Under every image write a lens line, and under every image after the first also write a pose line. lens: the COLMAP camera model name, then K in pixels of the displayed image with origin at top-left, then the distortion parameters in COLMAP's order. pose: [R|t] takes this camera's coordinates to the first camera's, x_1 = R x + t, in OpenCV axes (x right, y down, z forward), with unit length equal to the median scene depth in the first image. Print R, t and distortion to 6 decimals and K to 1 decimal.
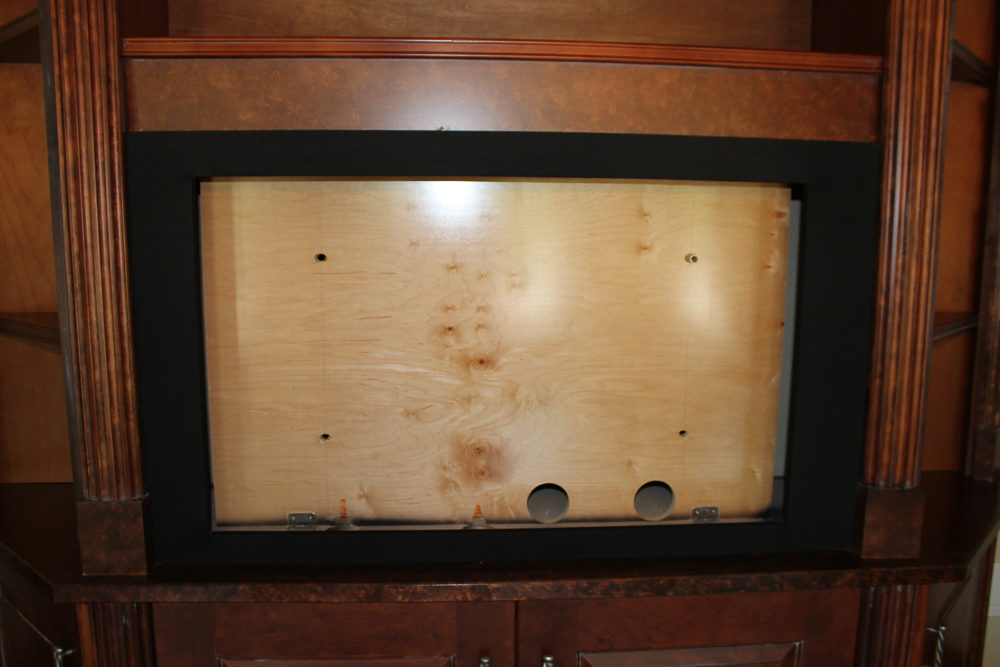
lens RADIAL K [[817.7, 0, 503.7], [0, 817.7, 339.9], [0, 0, 1]] dist [-0.173011, 0.146376]
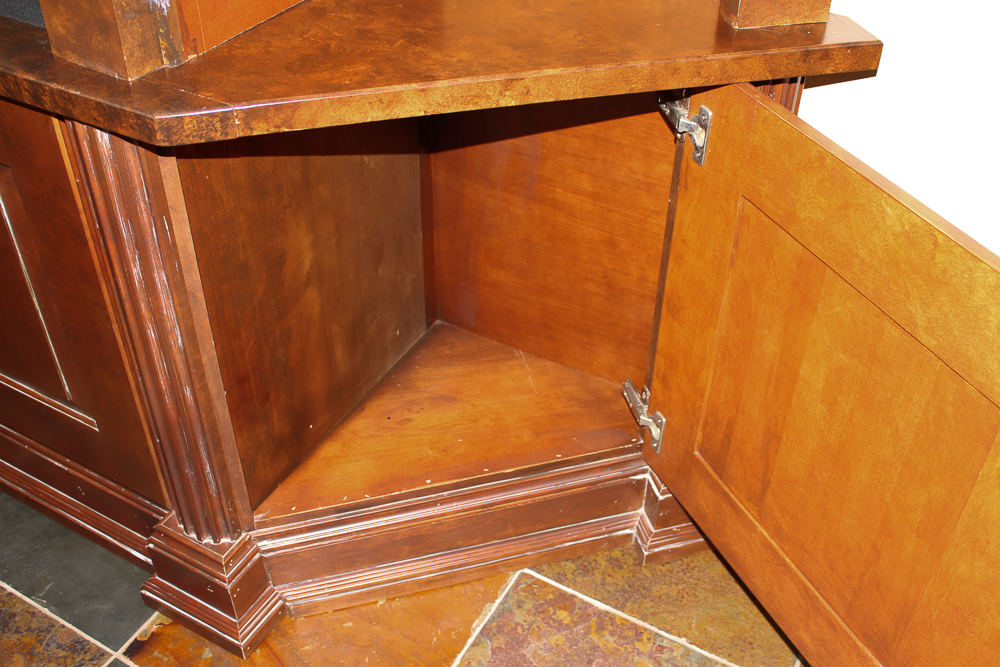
lens RADIAL K [[1041.0, 0, 500.0], [0, 1041.0, 333.5], [0, 0, 1]] dist [-0.146573, 0.213506]
pose [[0.840764, 0.346558, -0.415950, 1.124489], [-0.085139, 0.843355, 0.530569, 0.043283], [0.534666, -0.410670, 0.738568, 0.593929]]
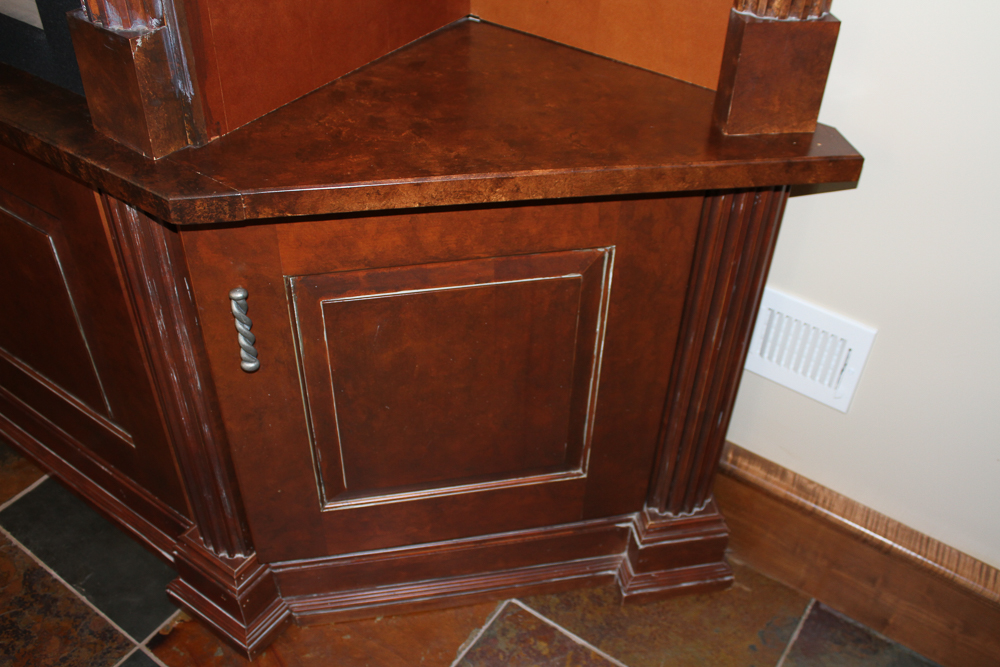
lens RADIAL K [[942.2, 0, 500.0], [0, 942.2, 333.5], [0, 0, 1]] dist [-0.172739, 0.229548]
pose [[0.785745, 0.408722, -0.464275, 1.140740], [-0.112006, 0.832194, 0.543055, -0.007890], [0.608325, -0.374701, 0.699671, 0.670020]]
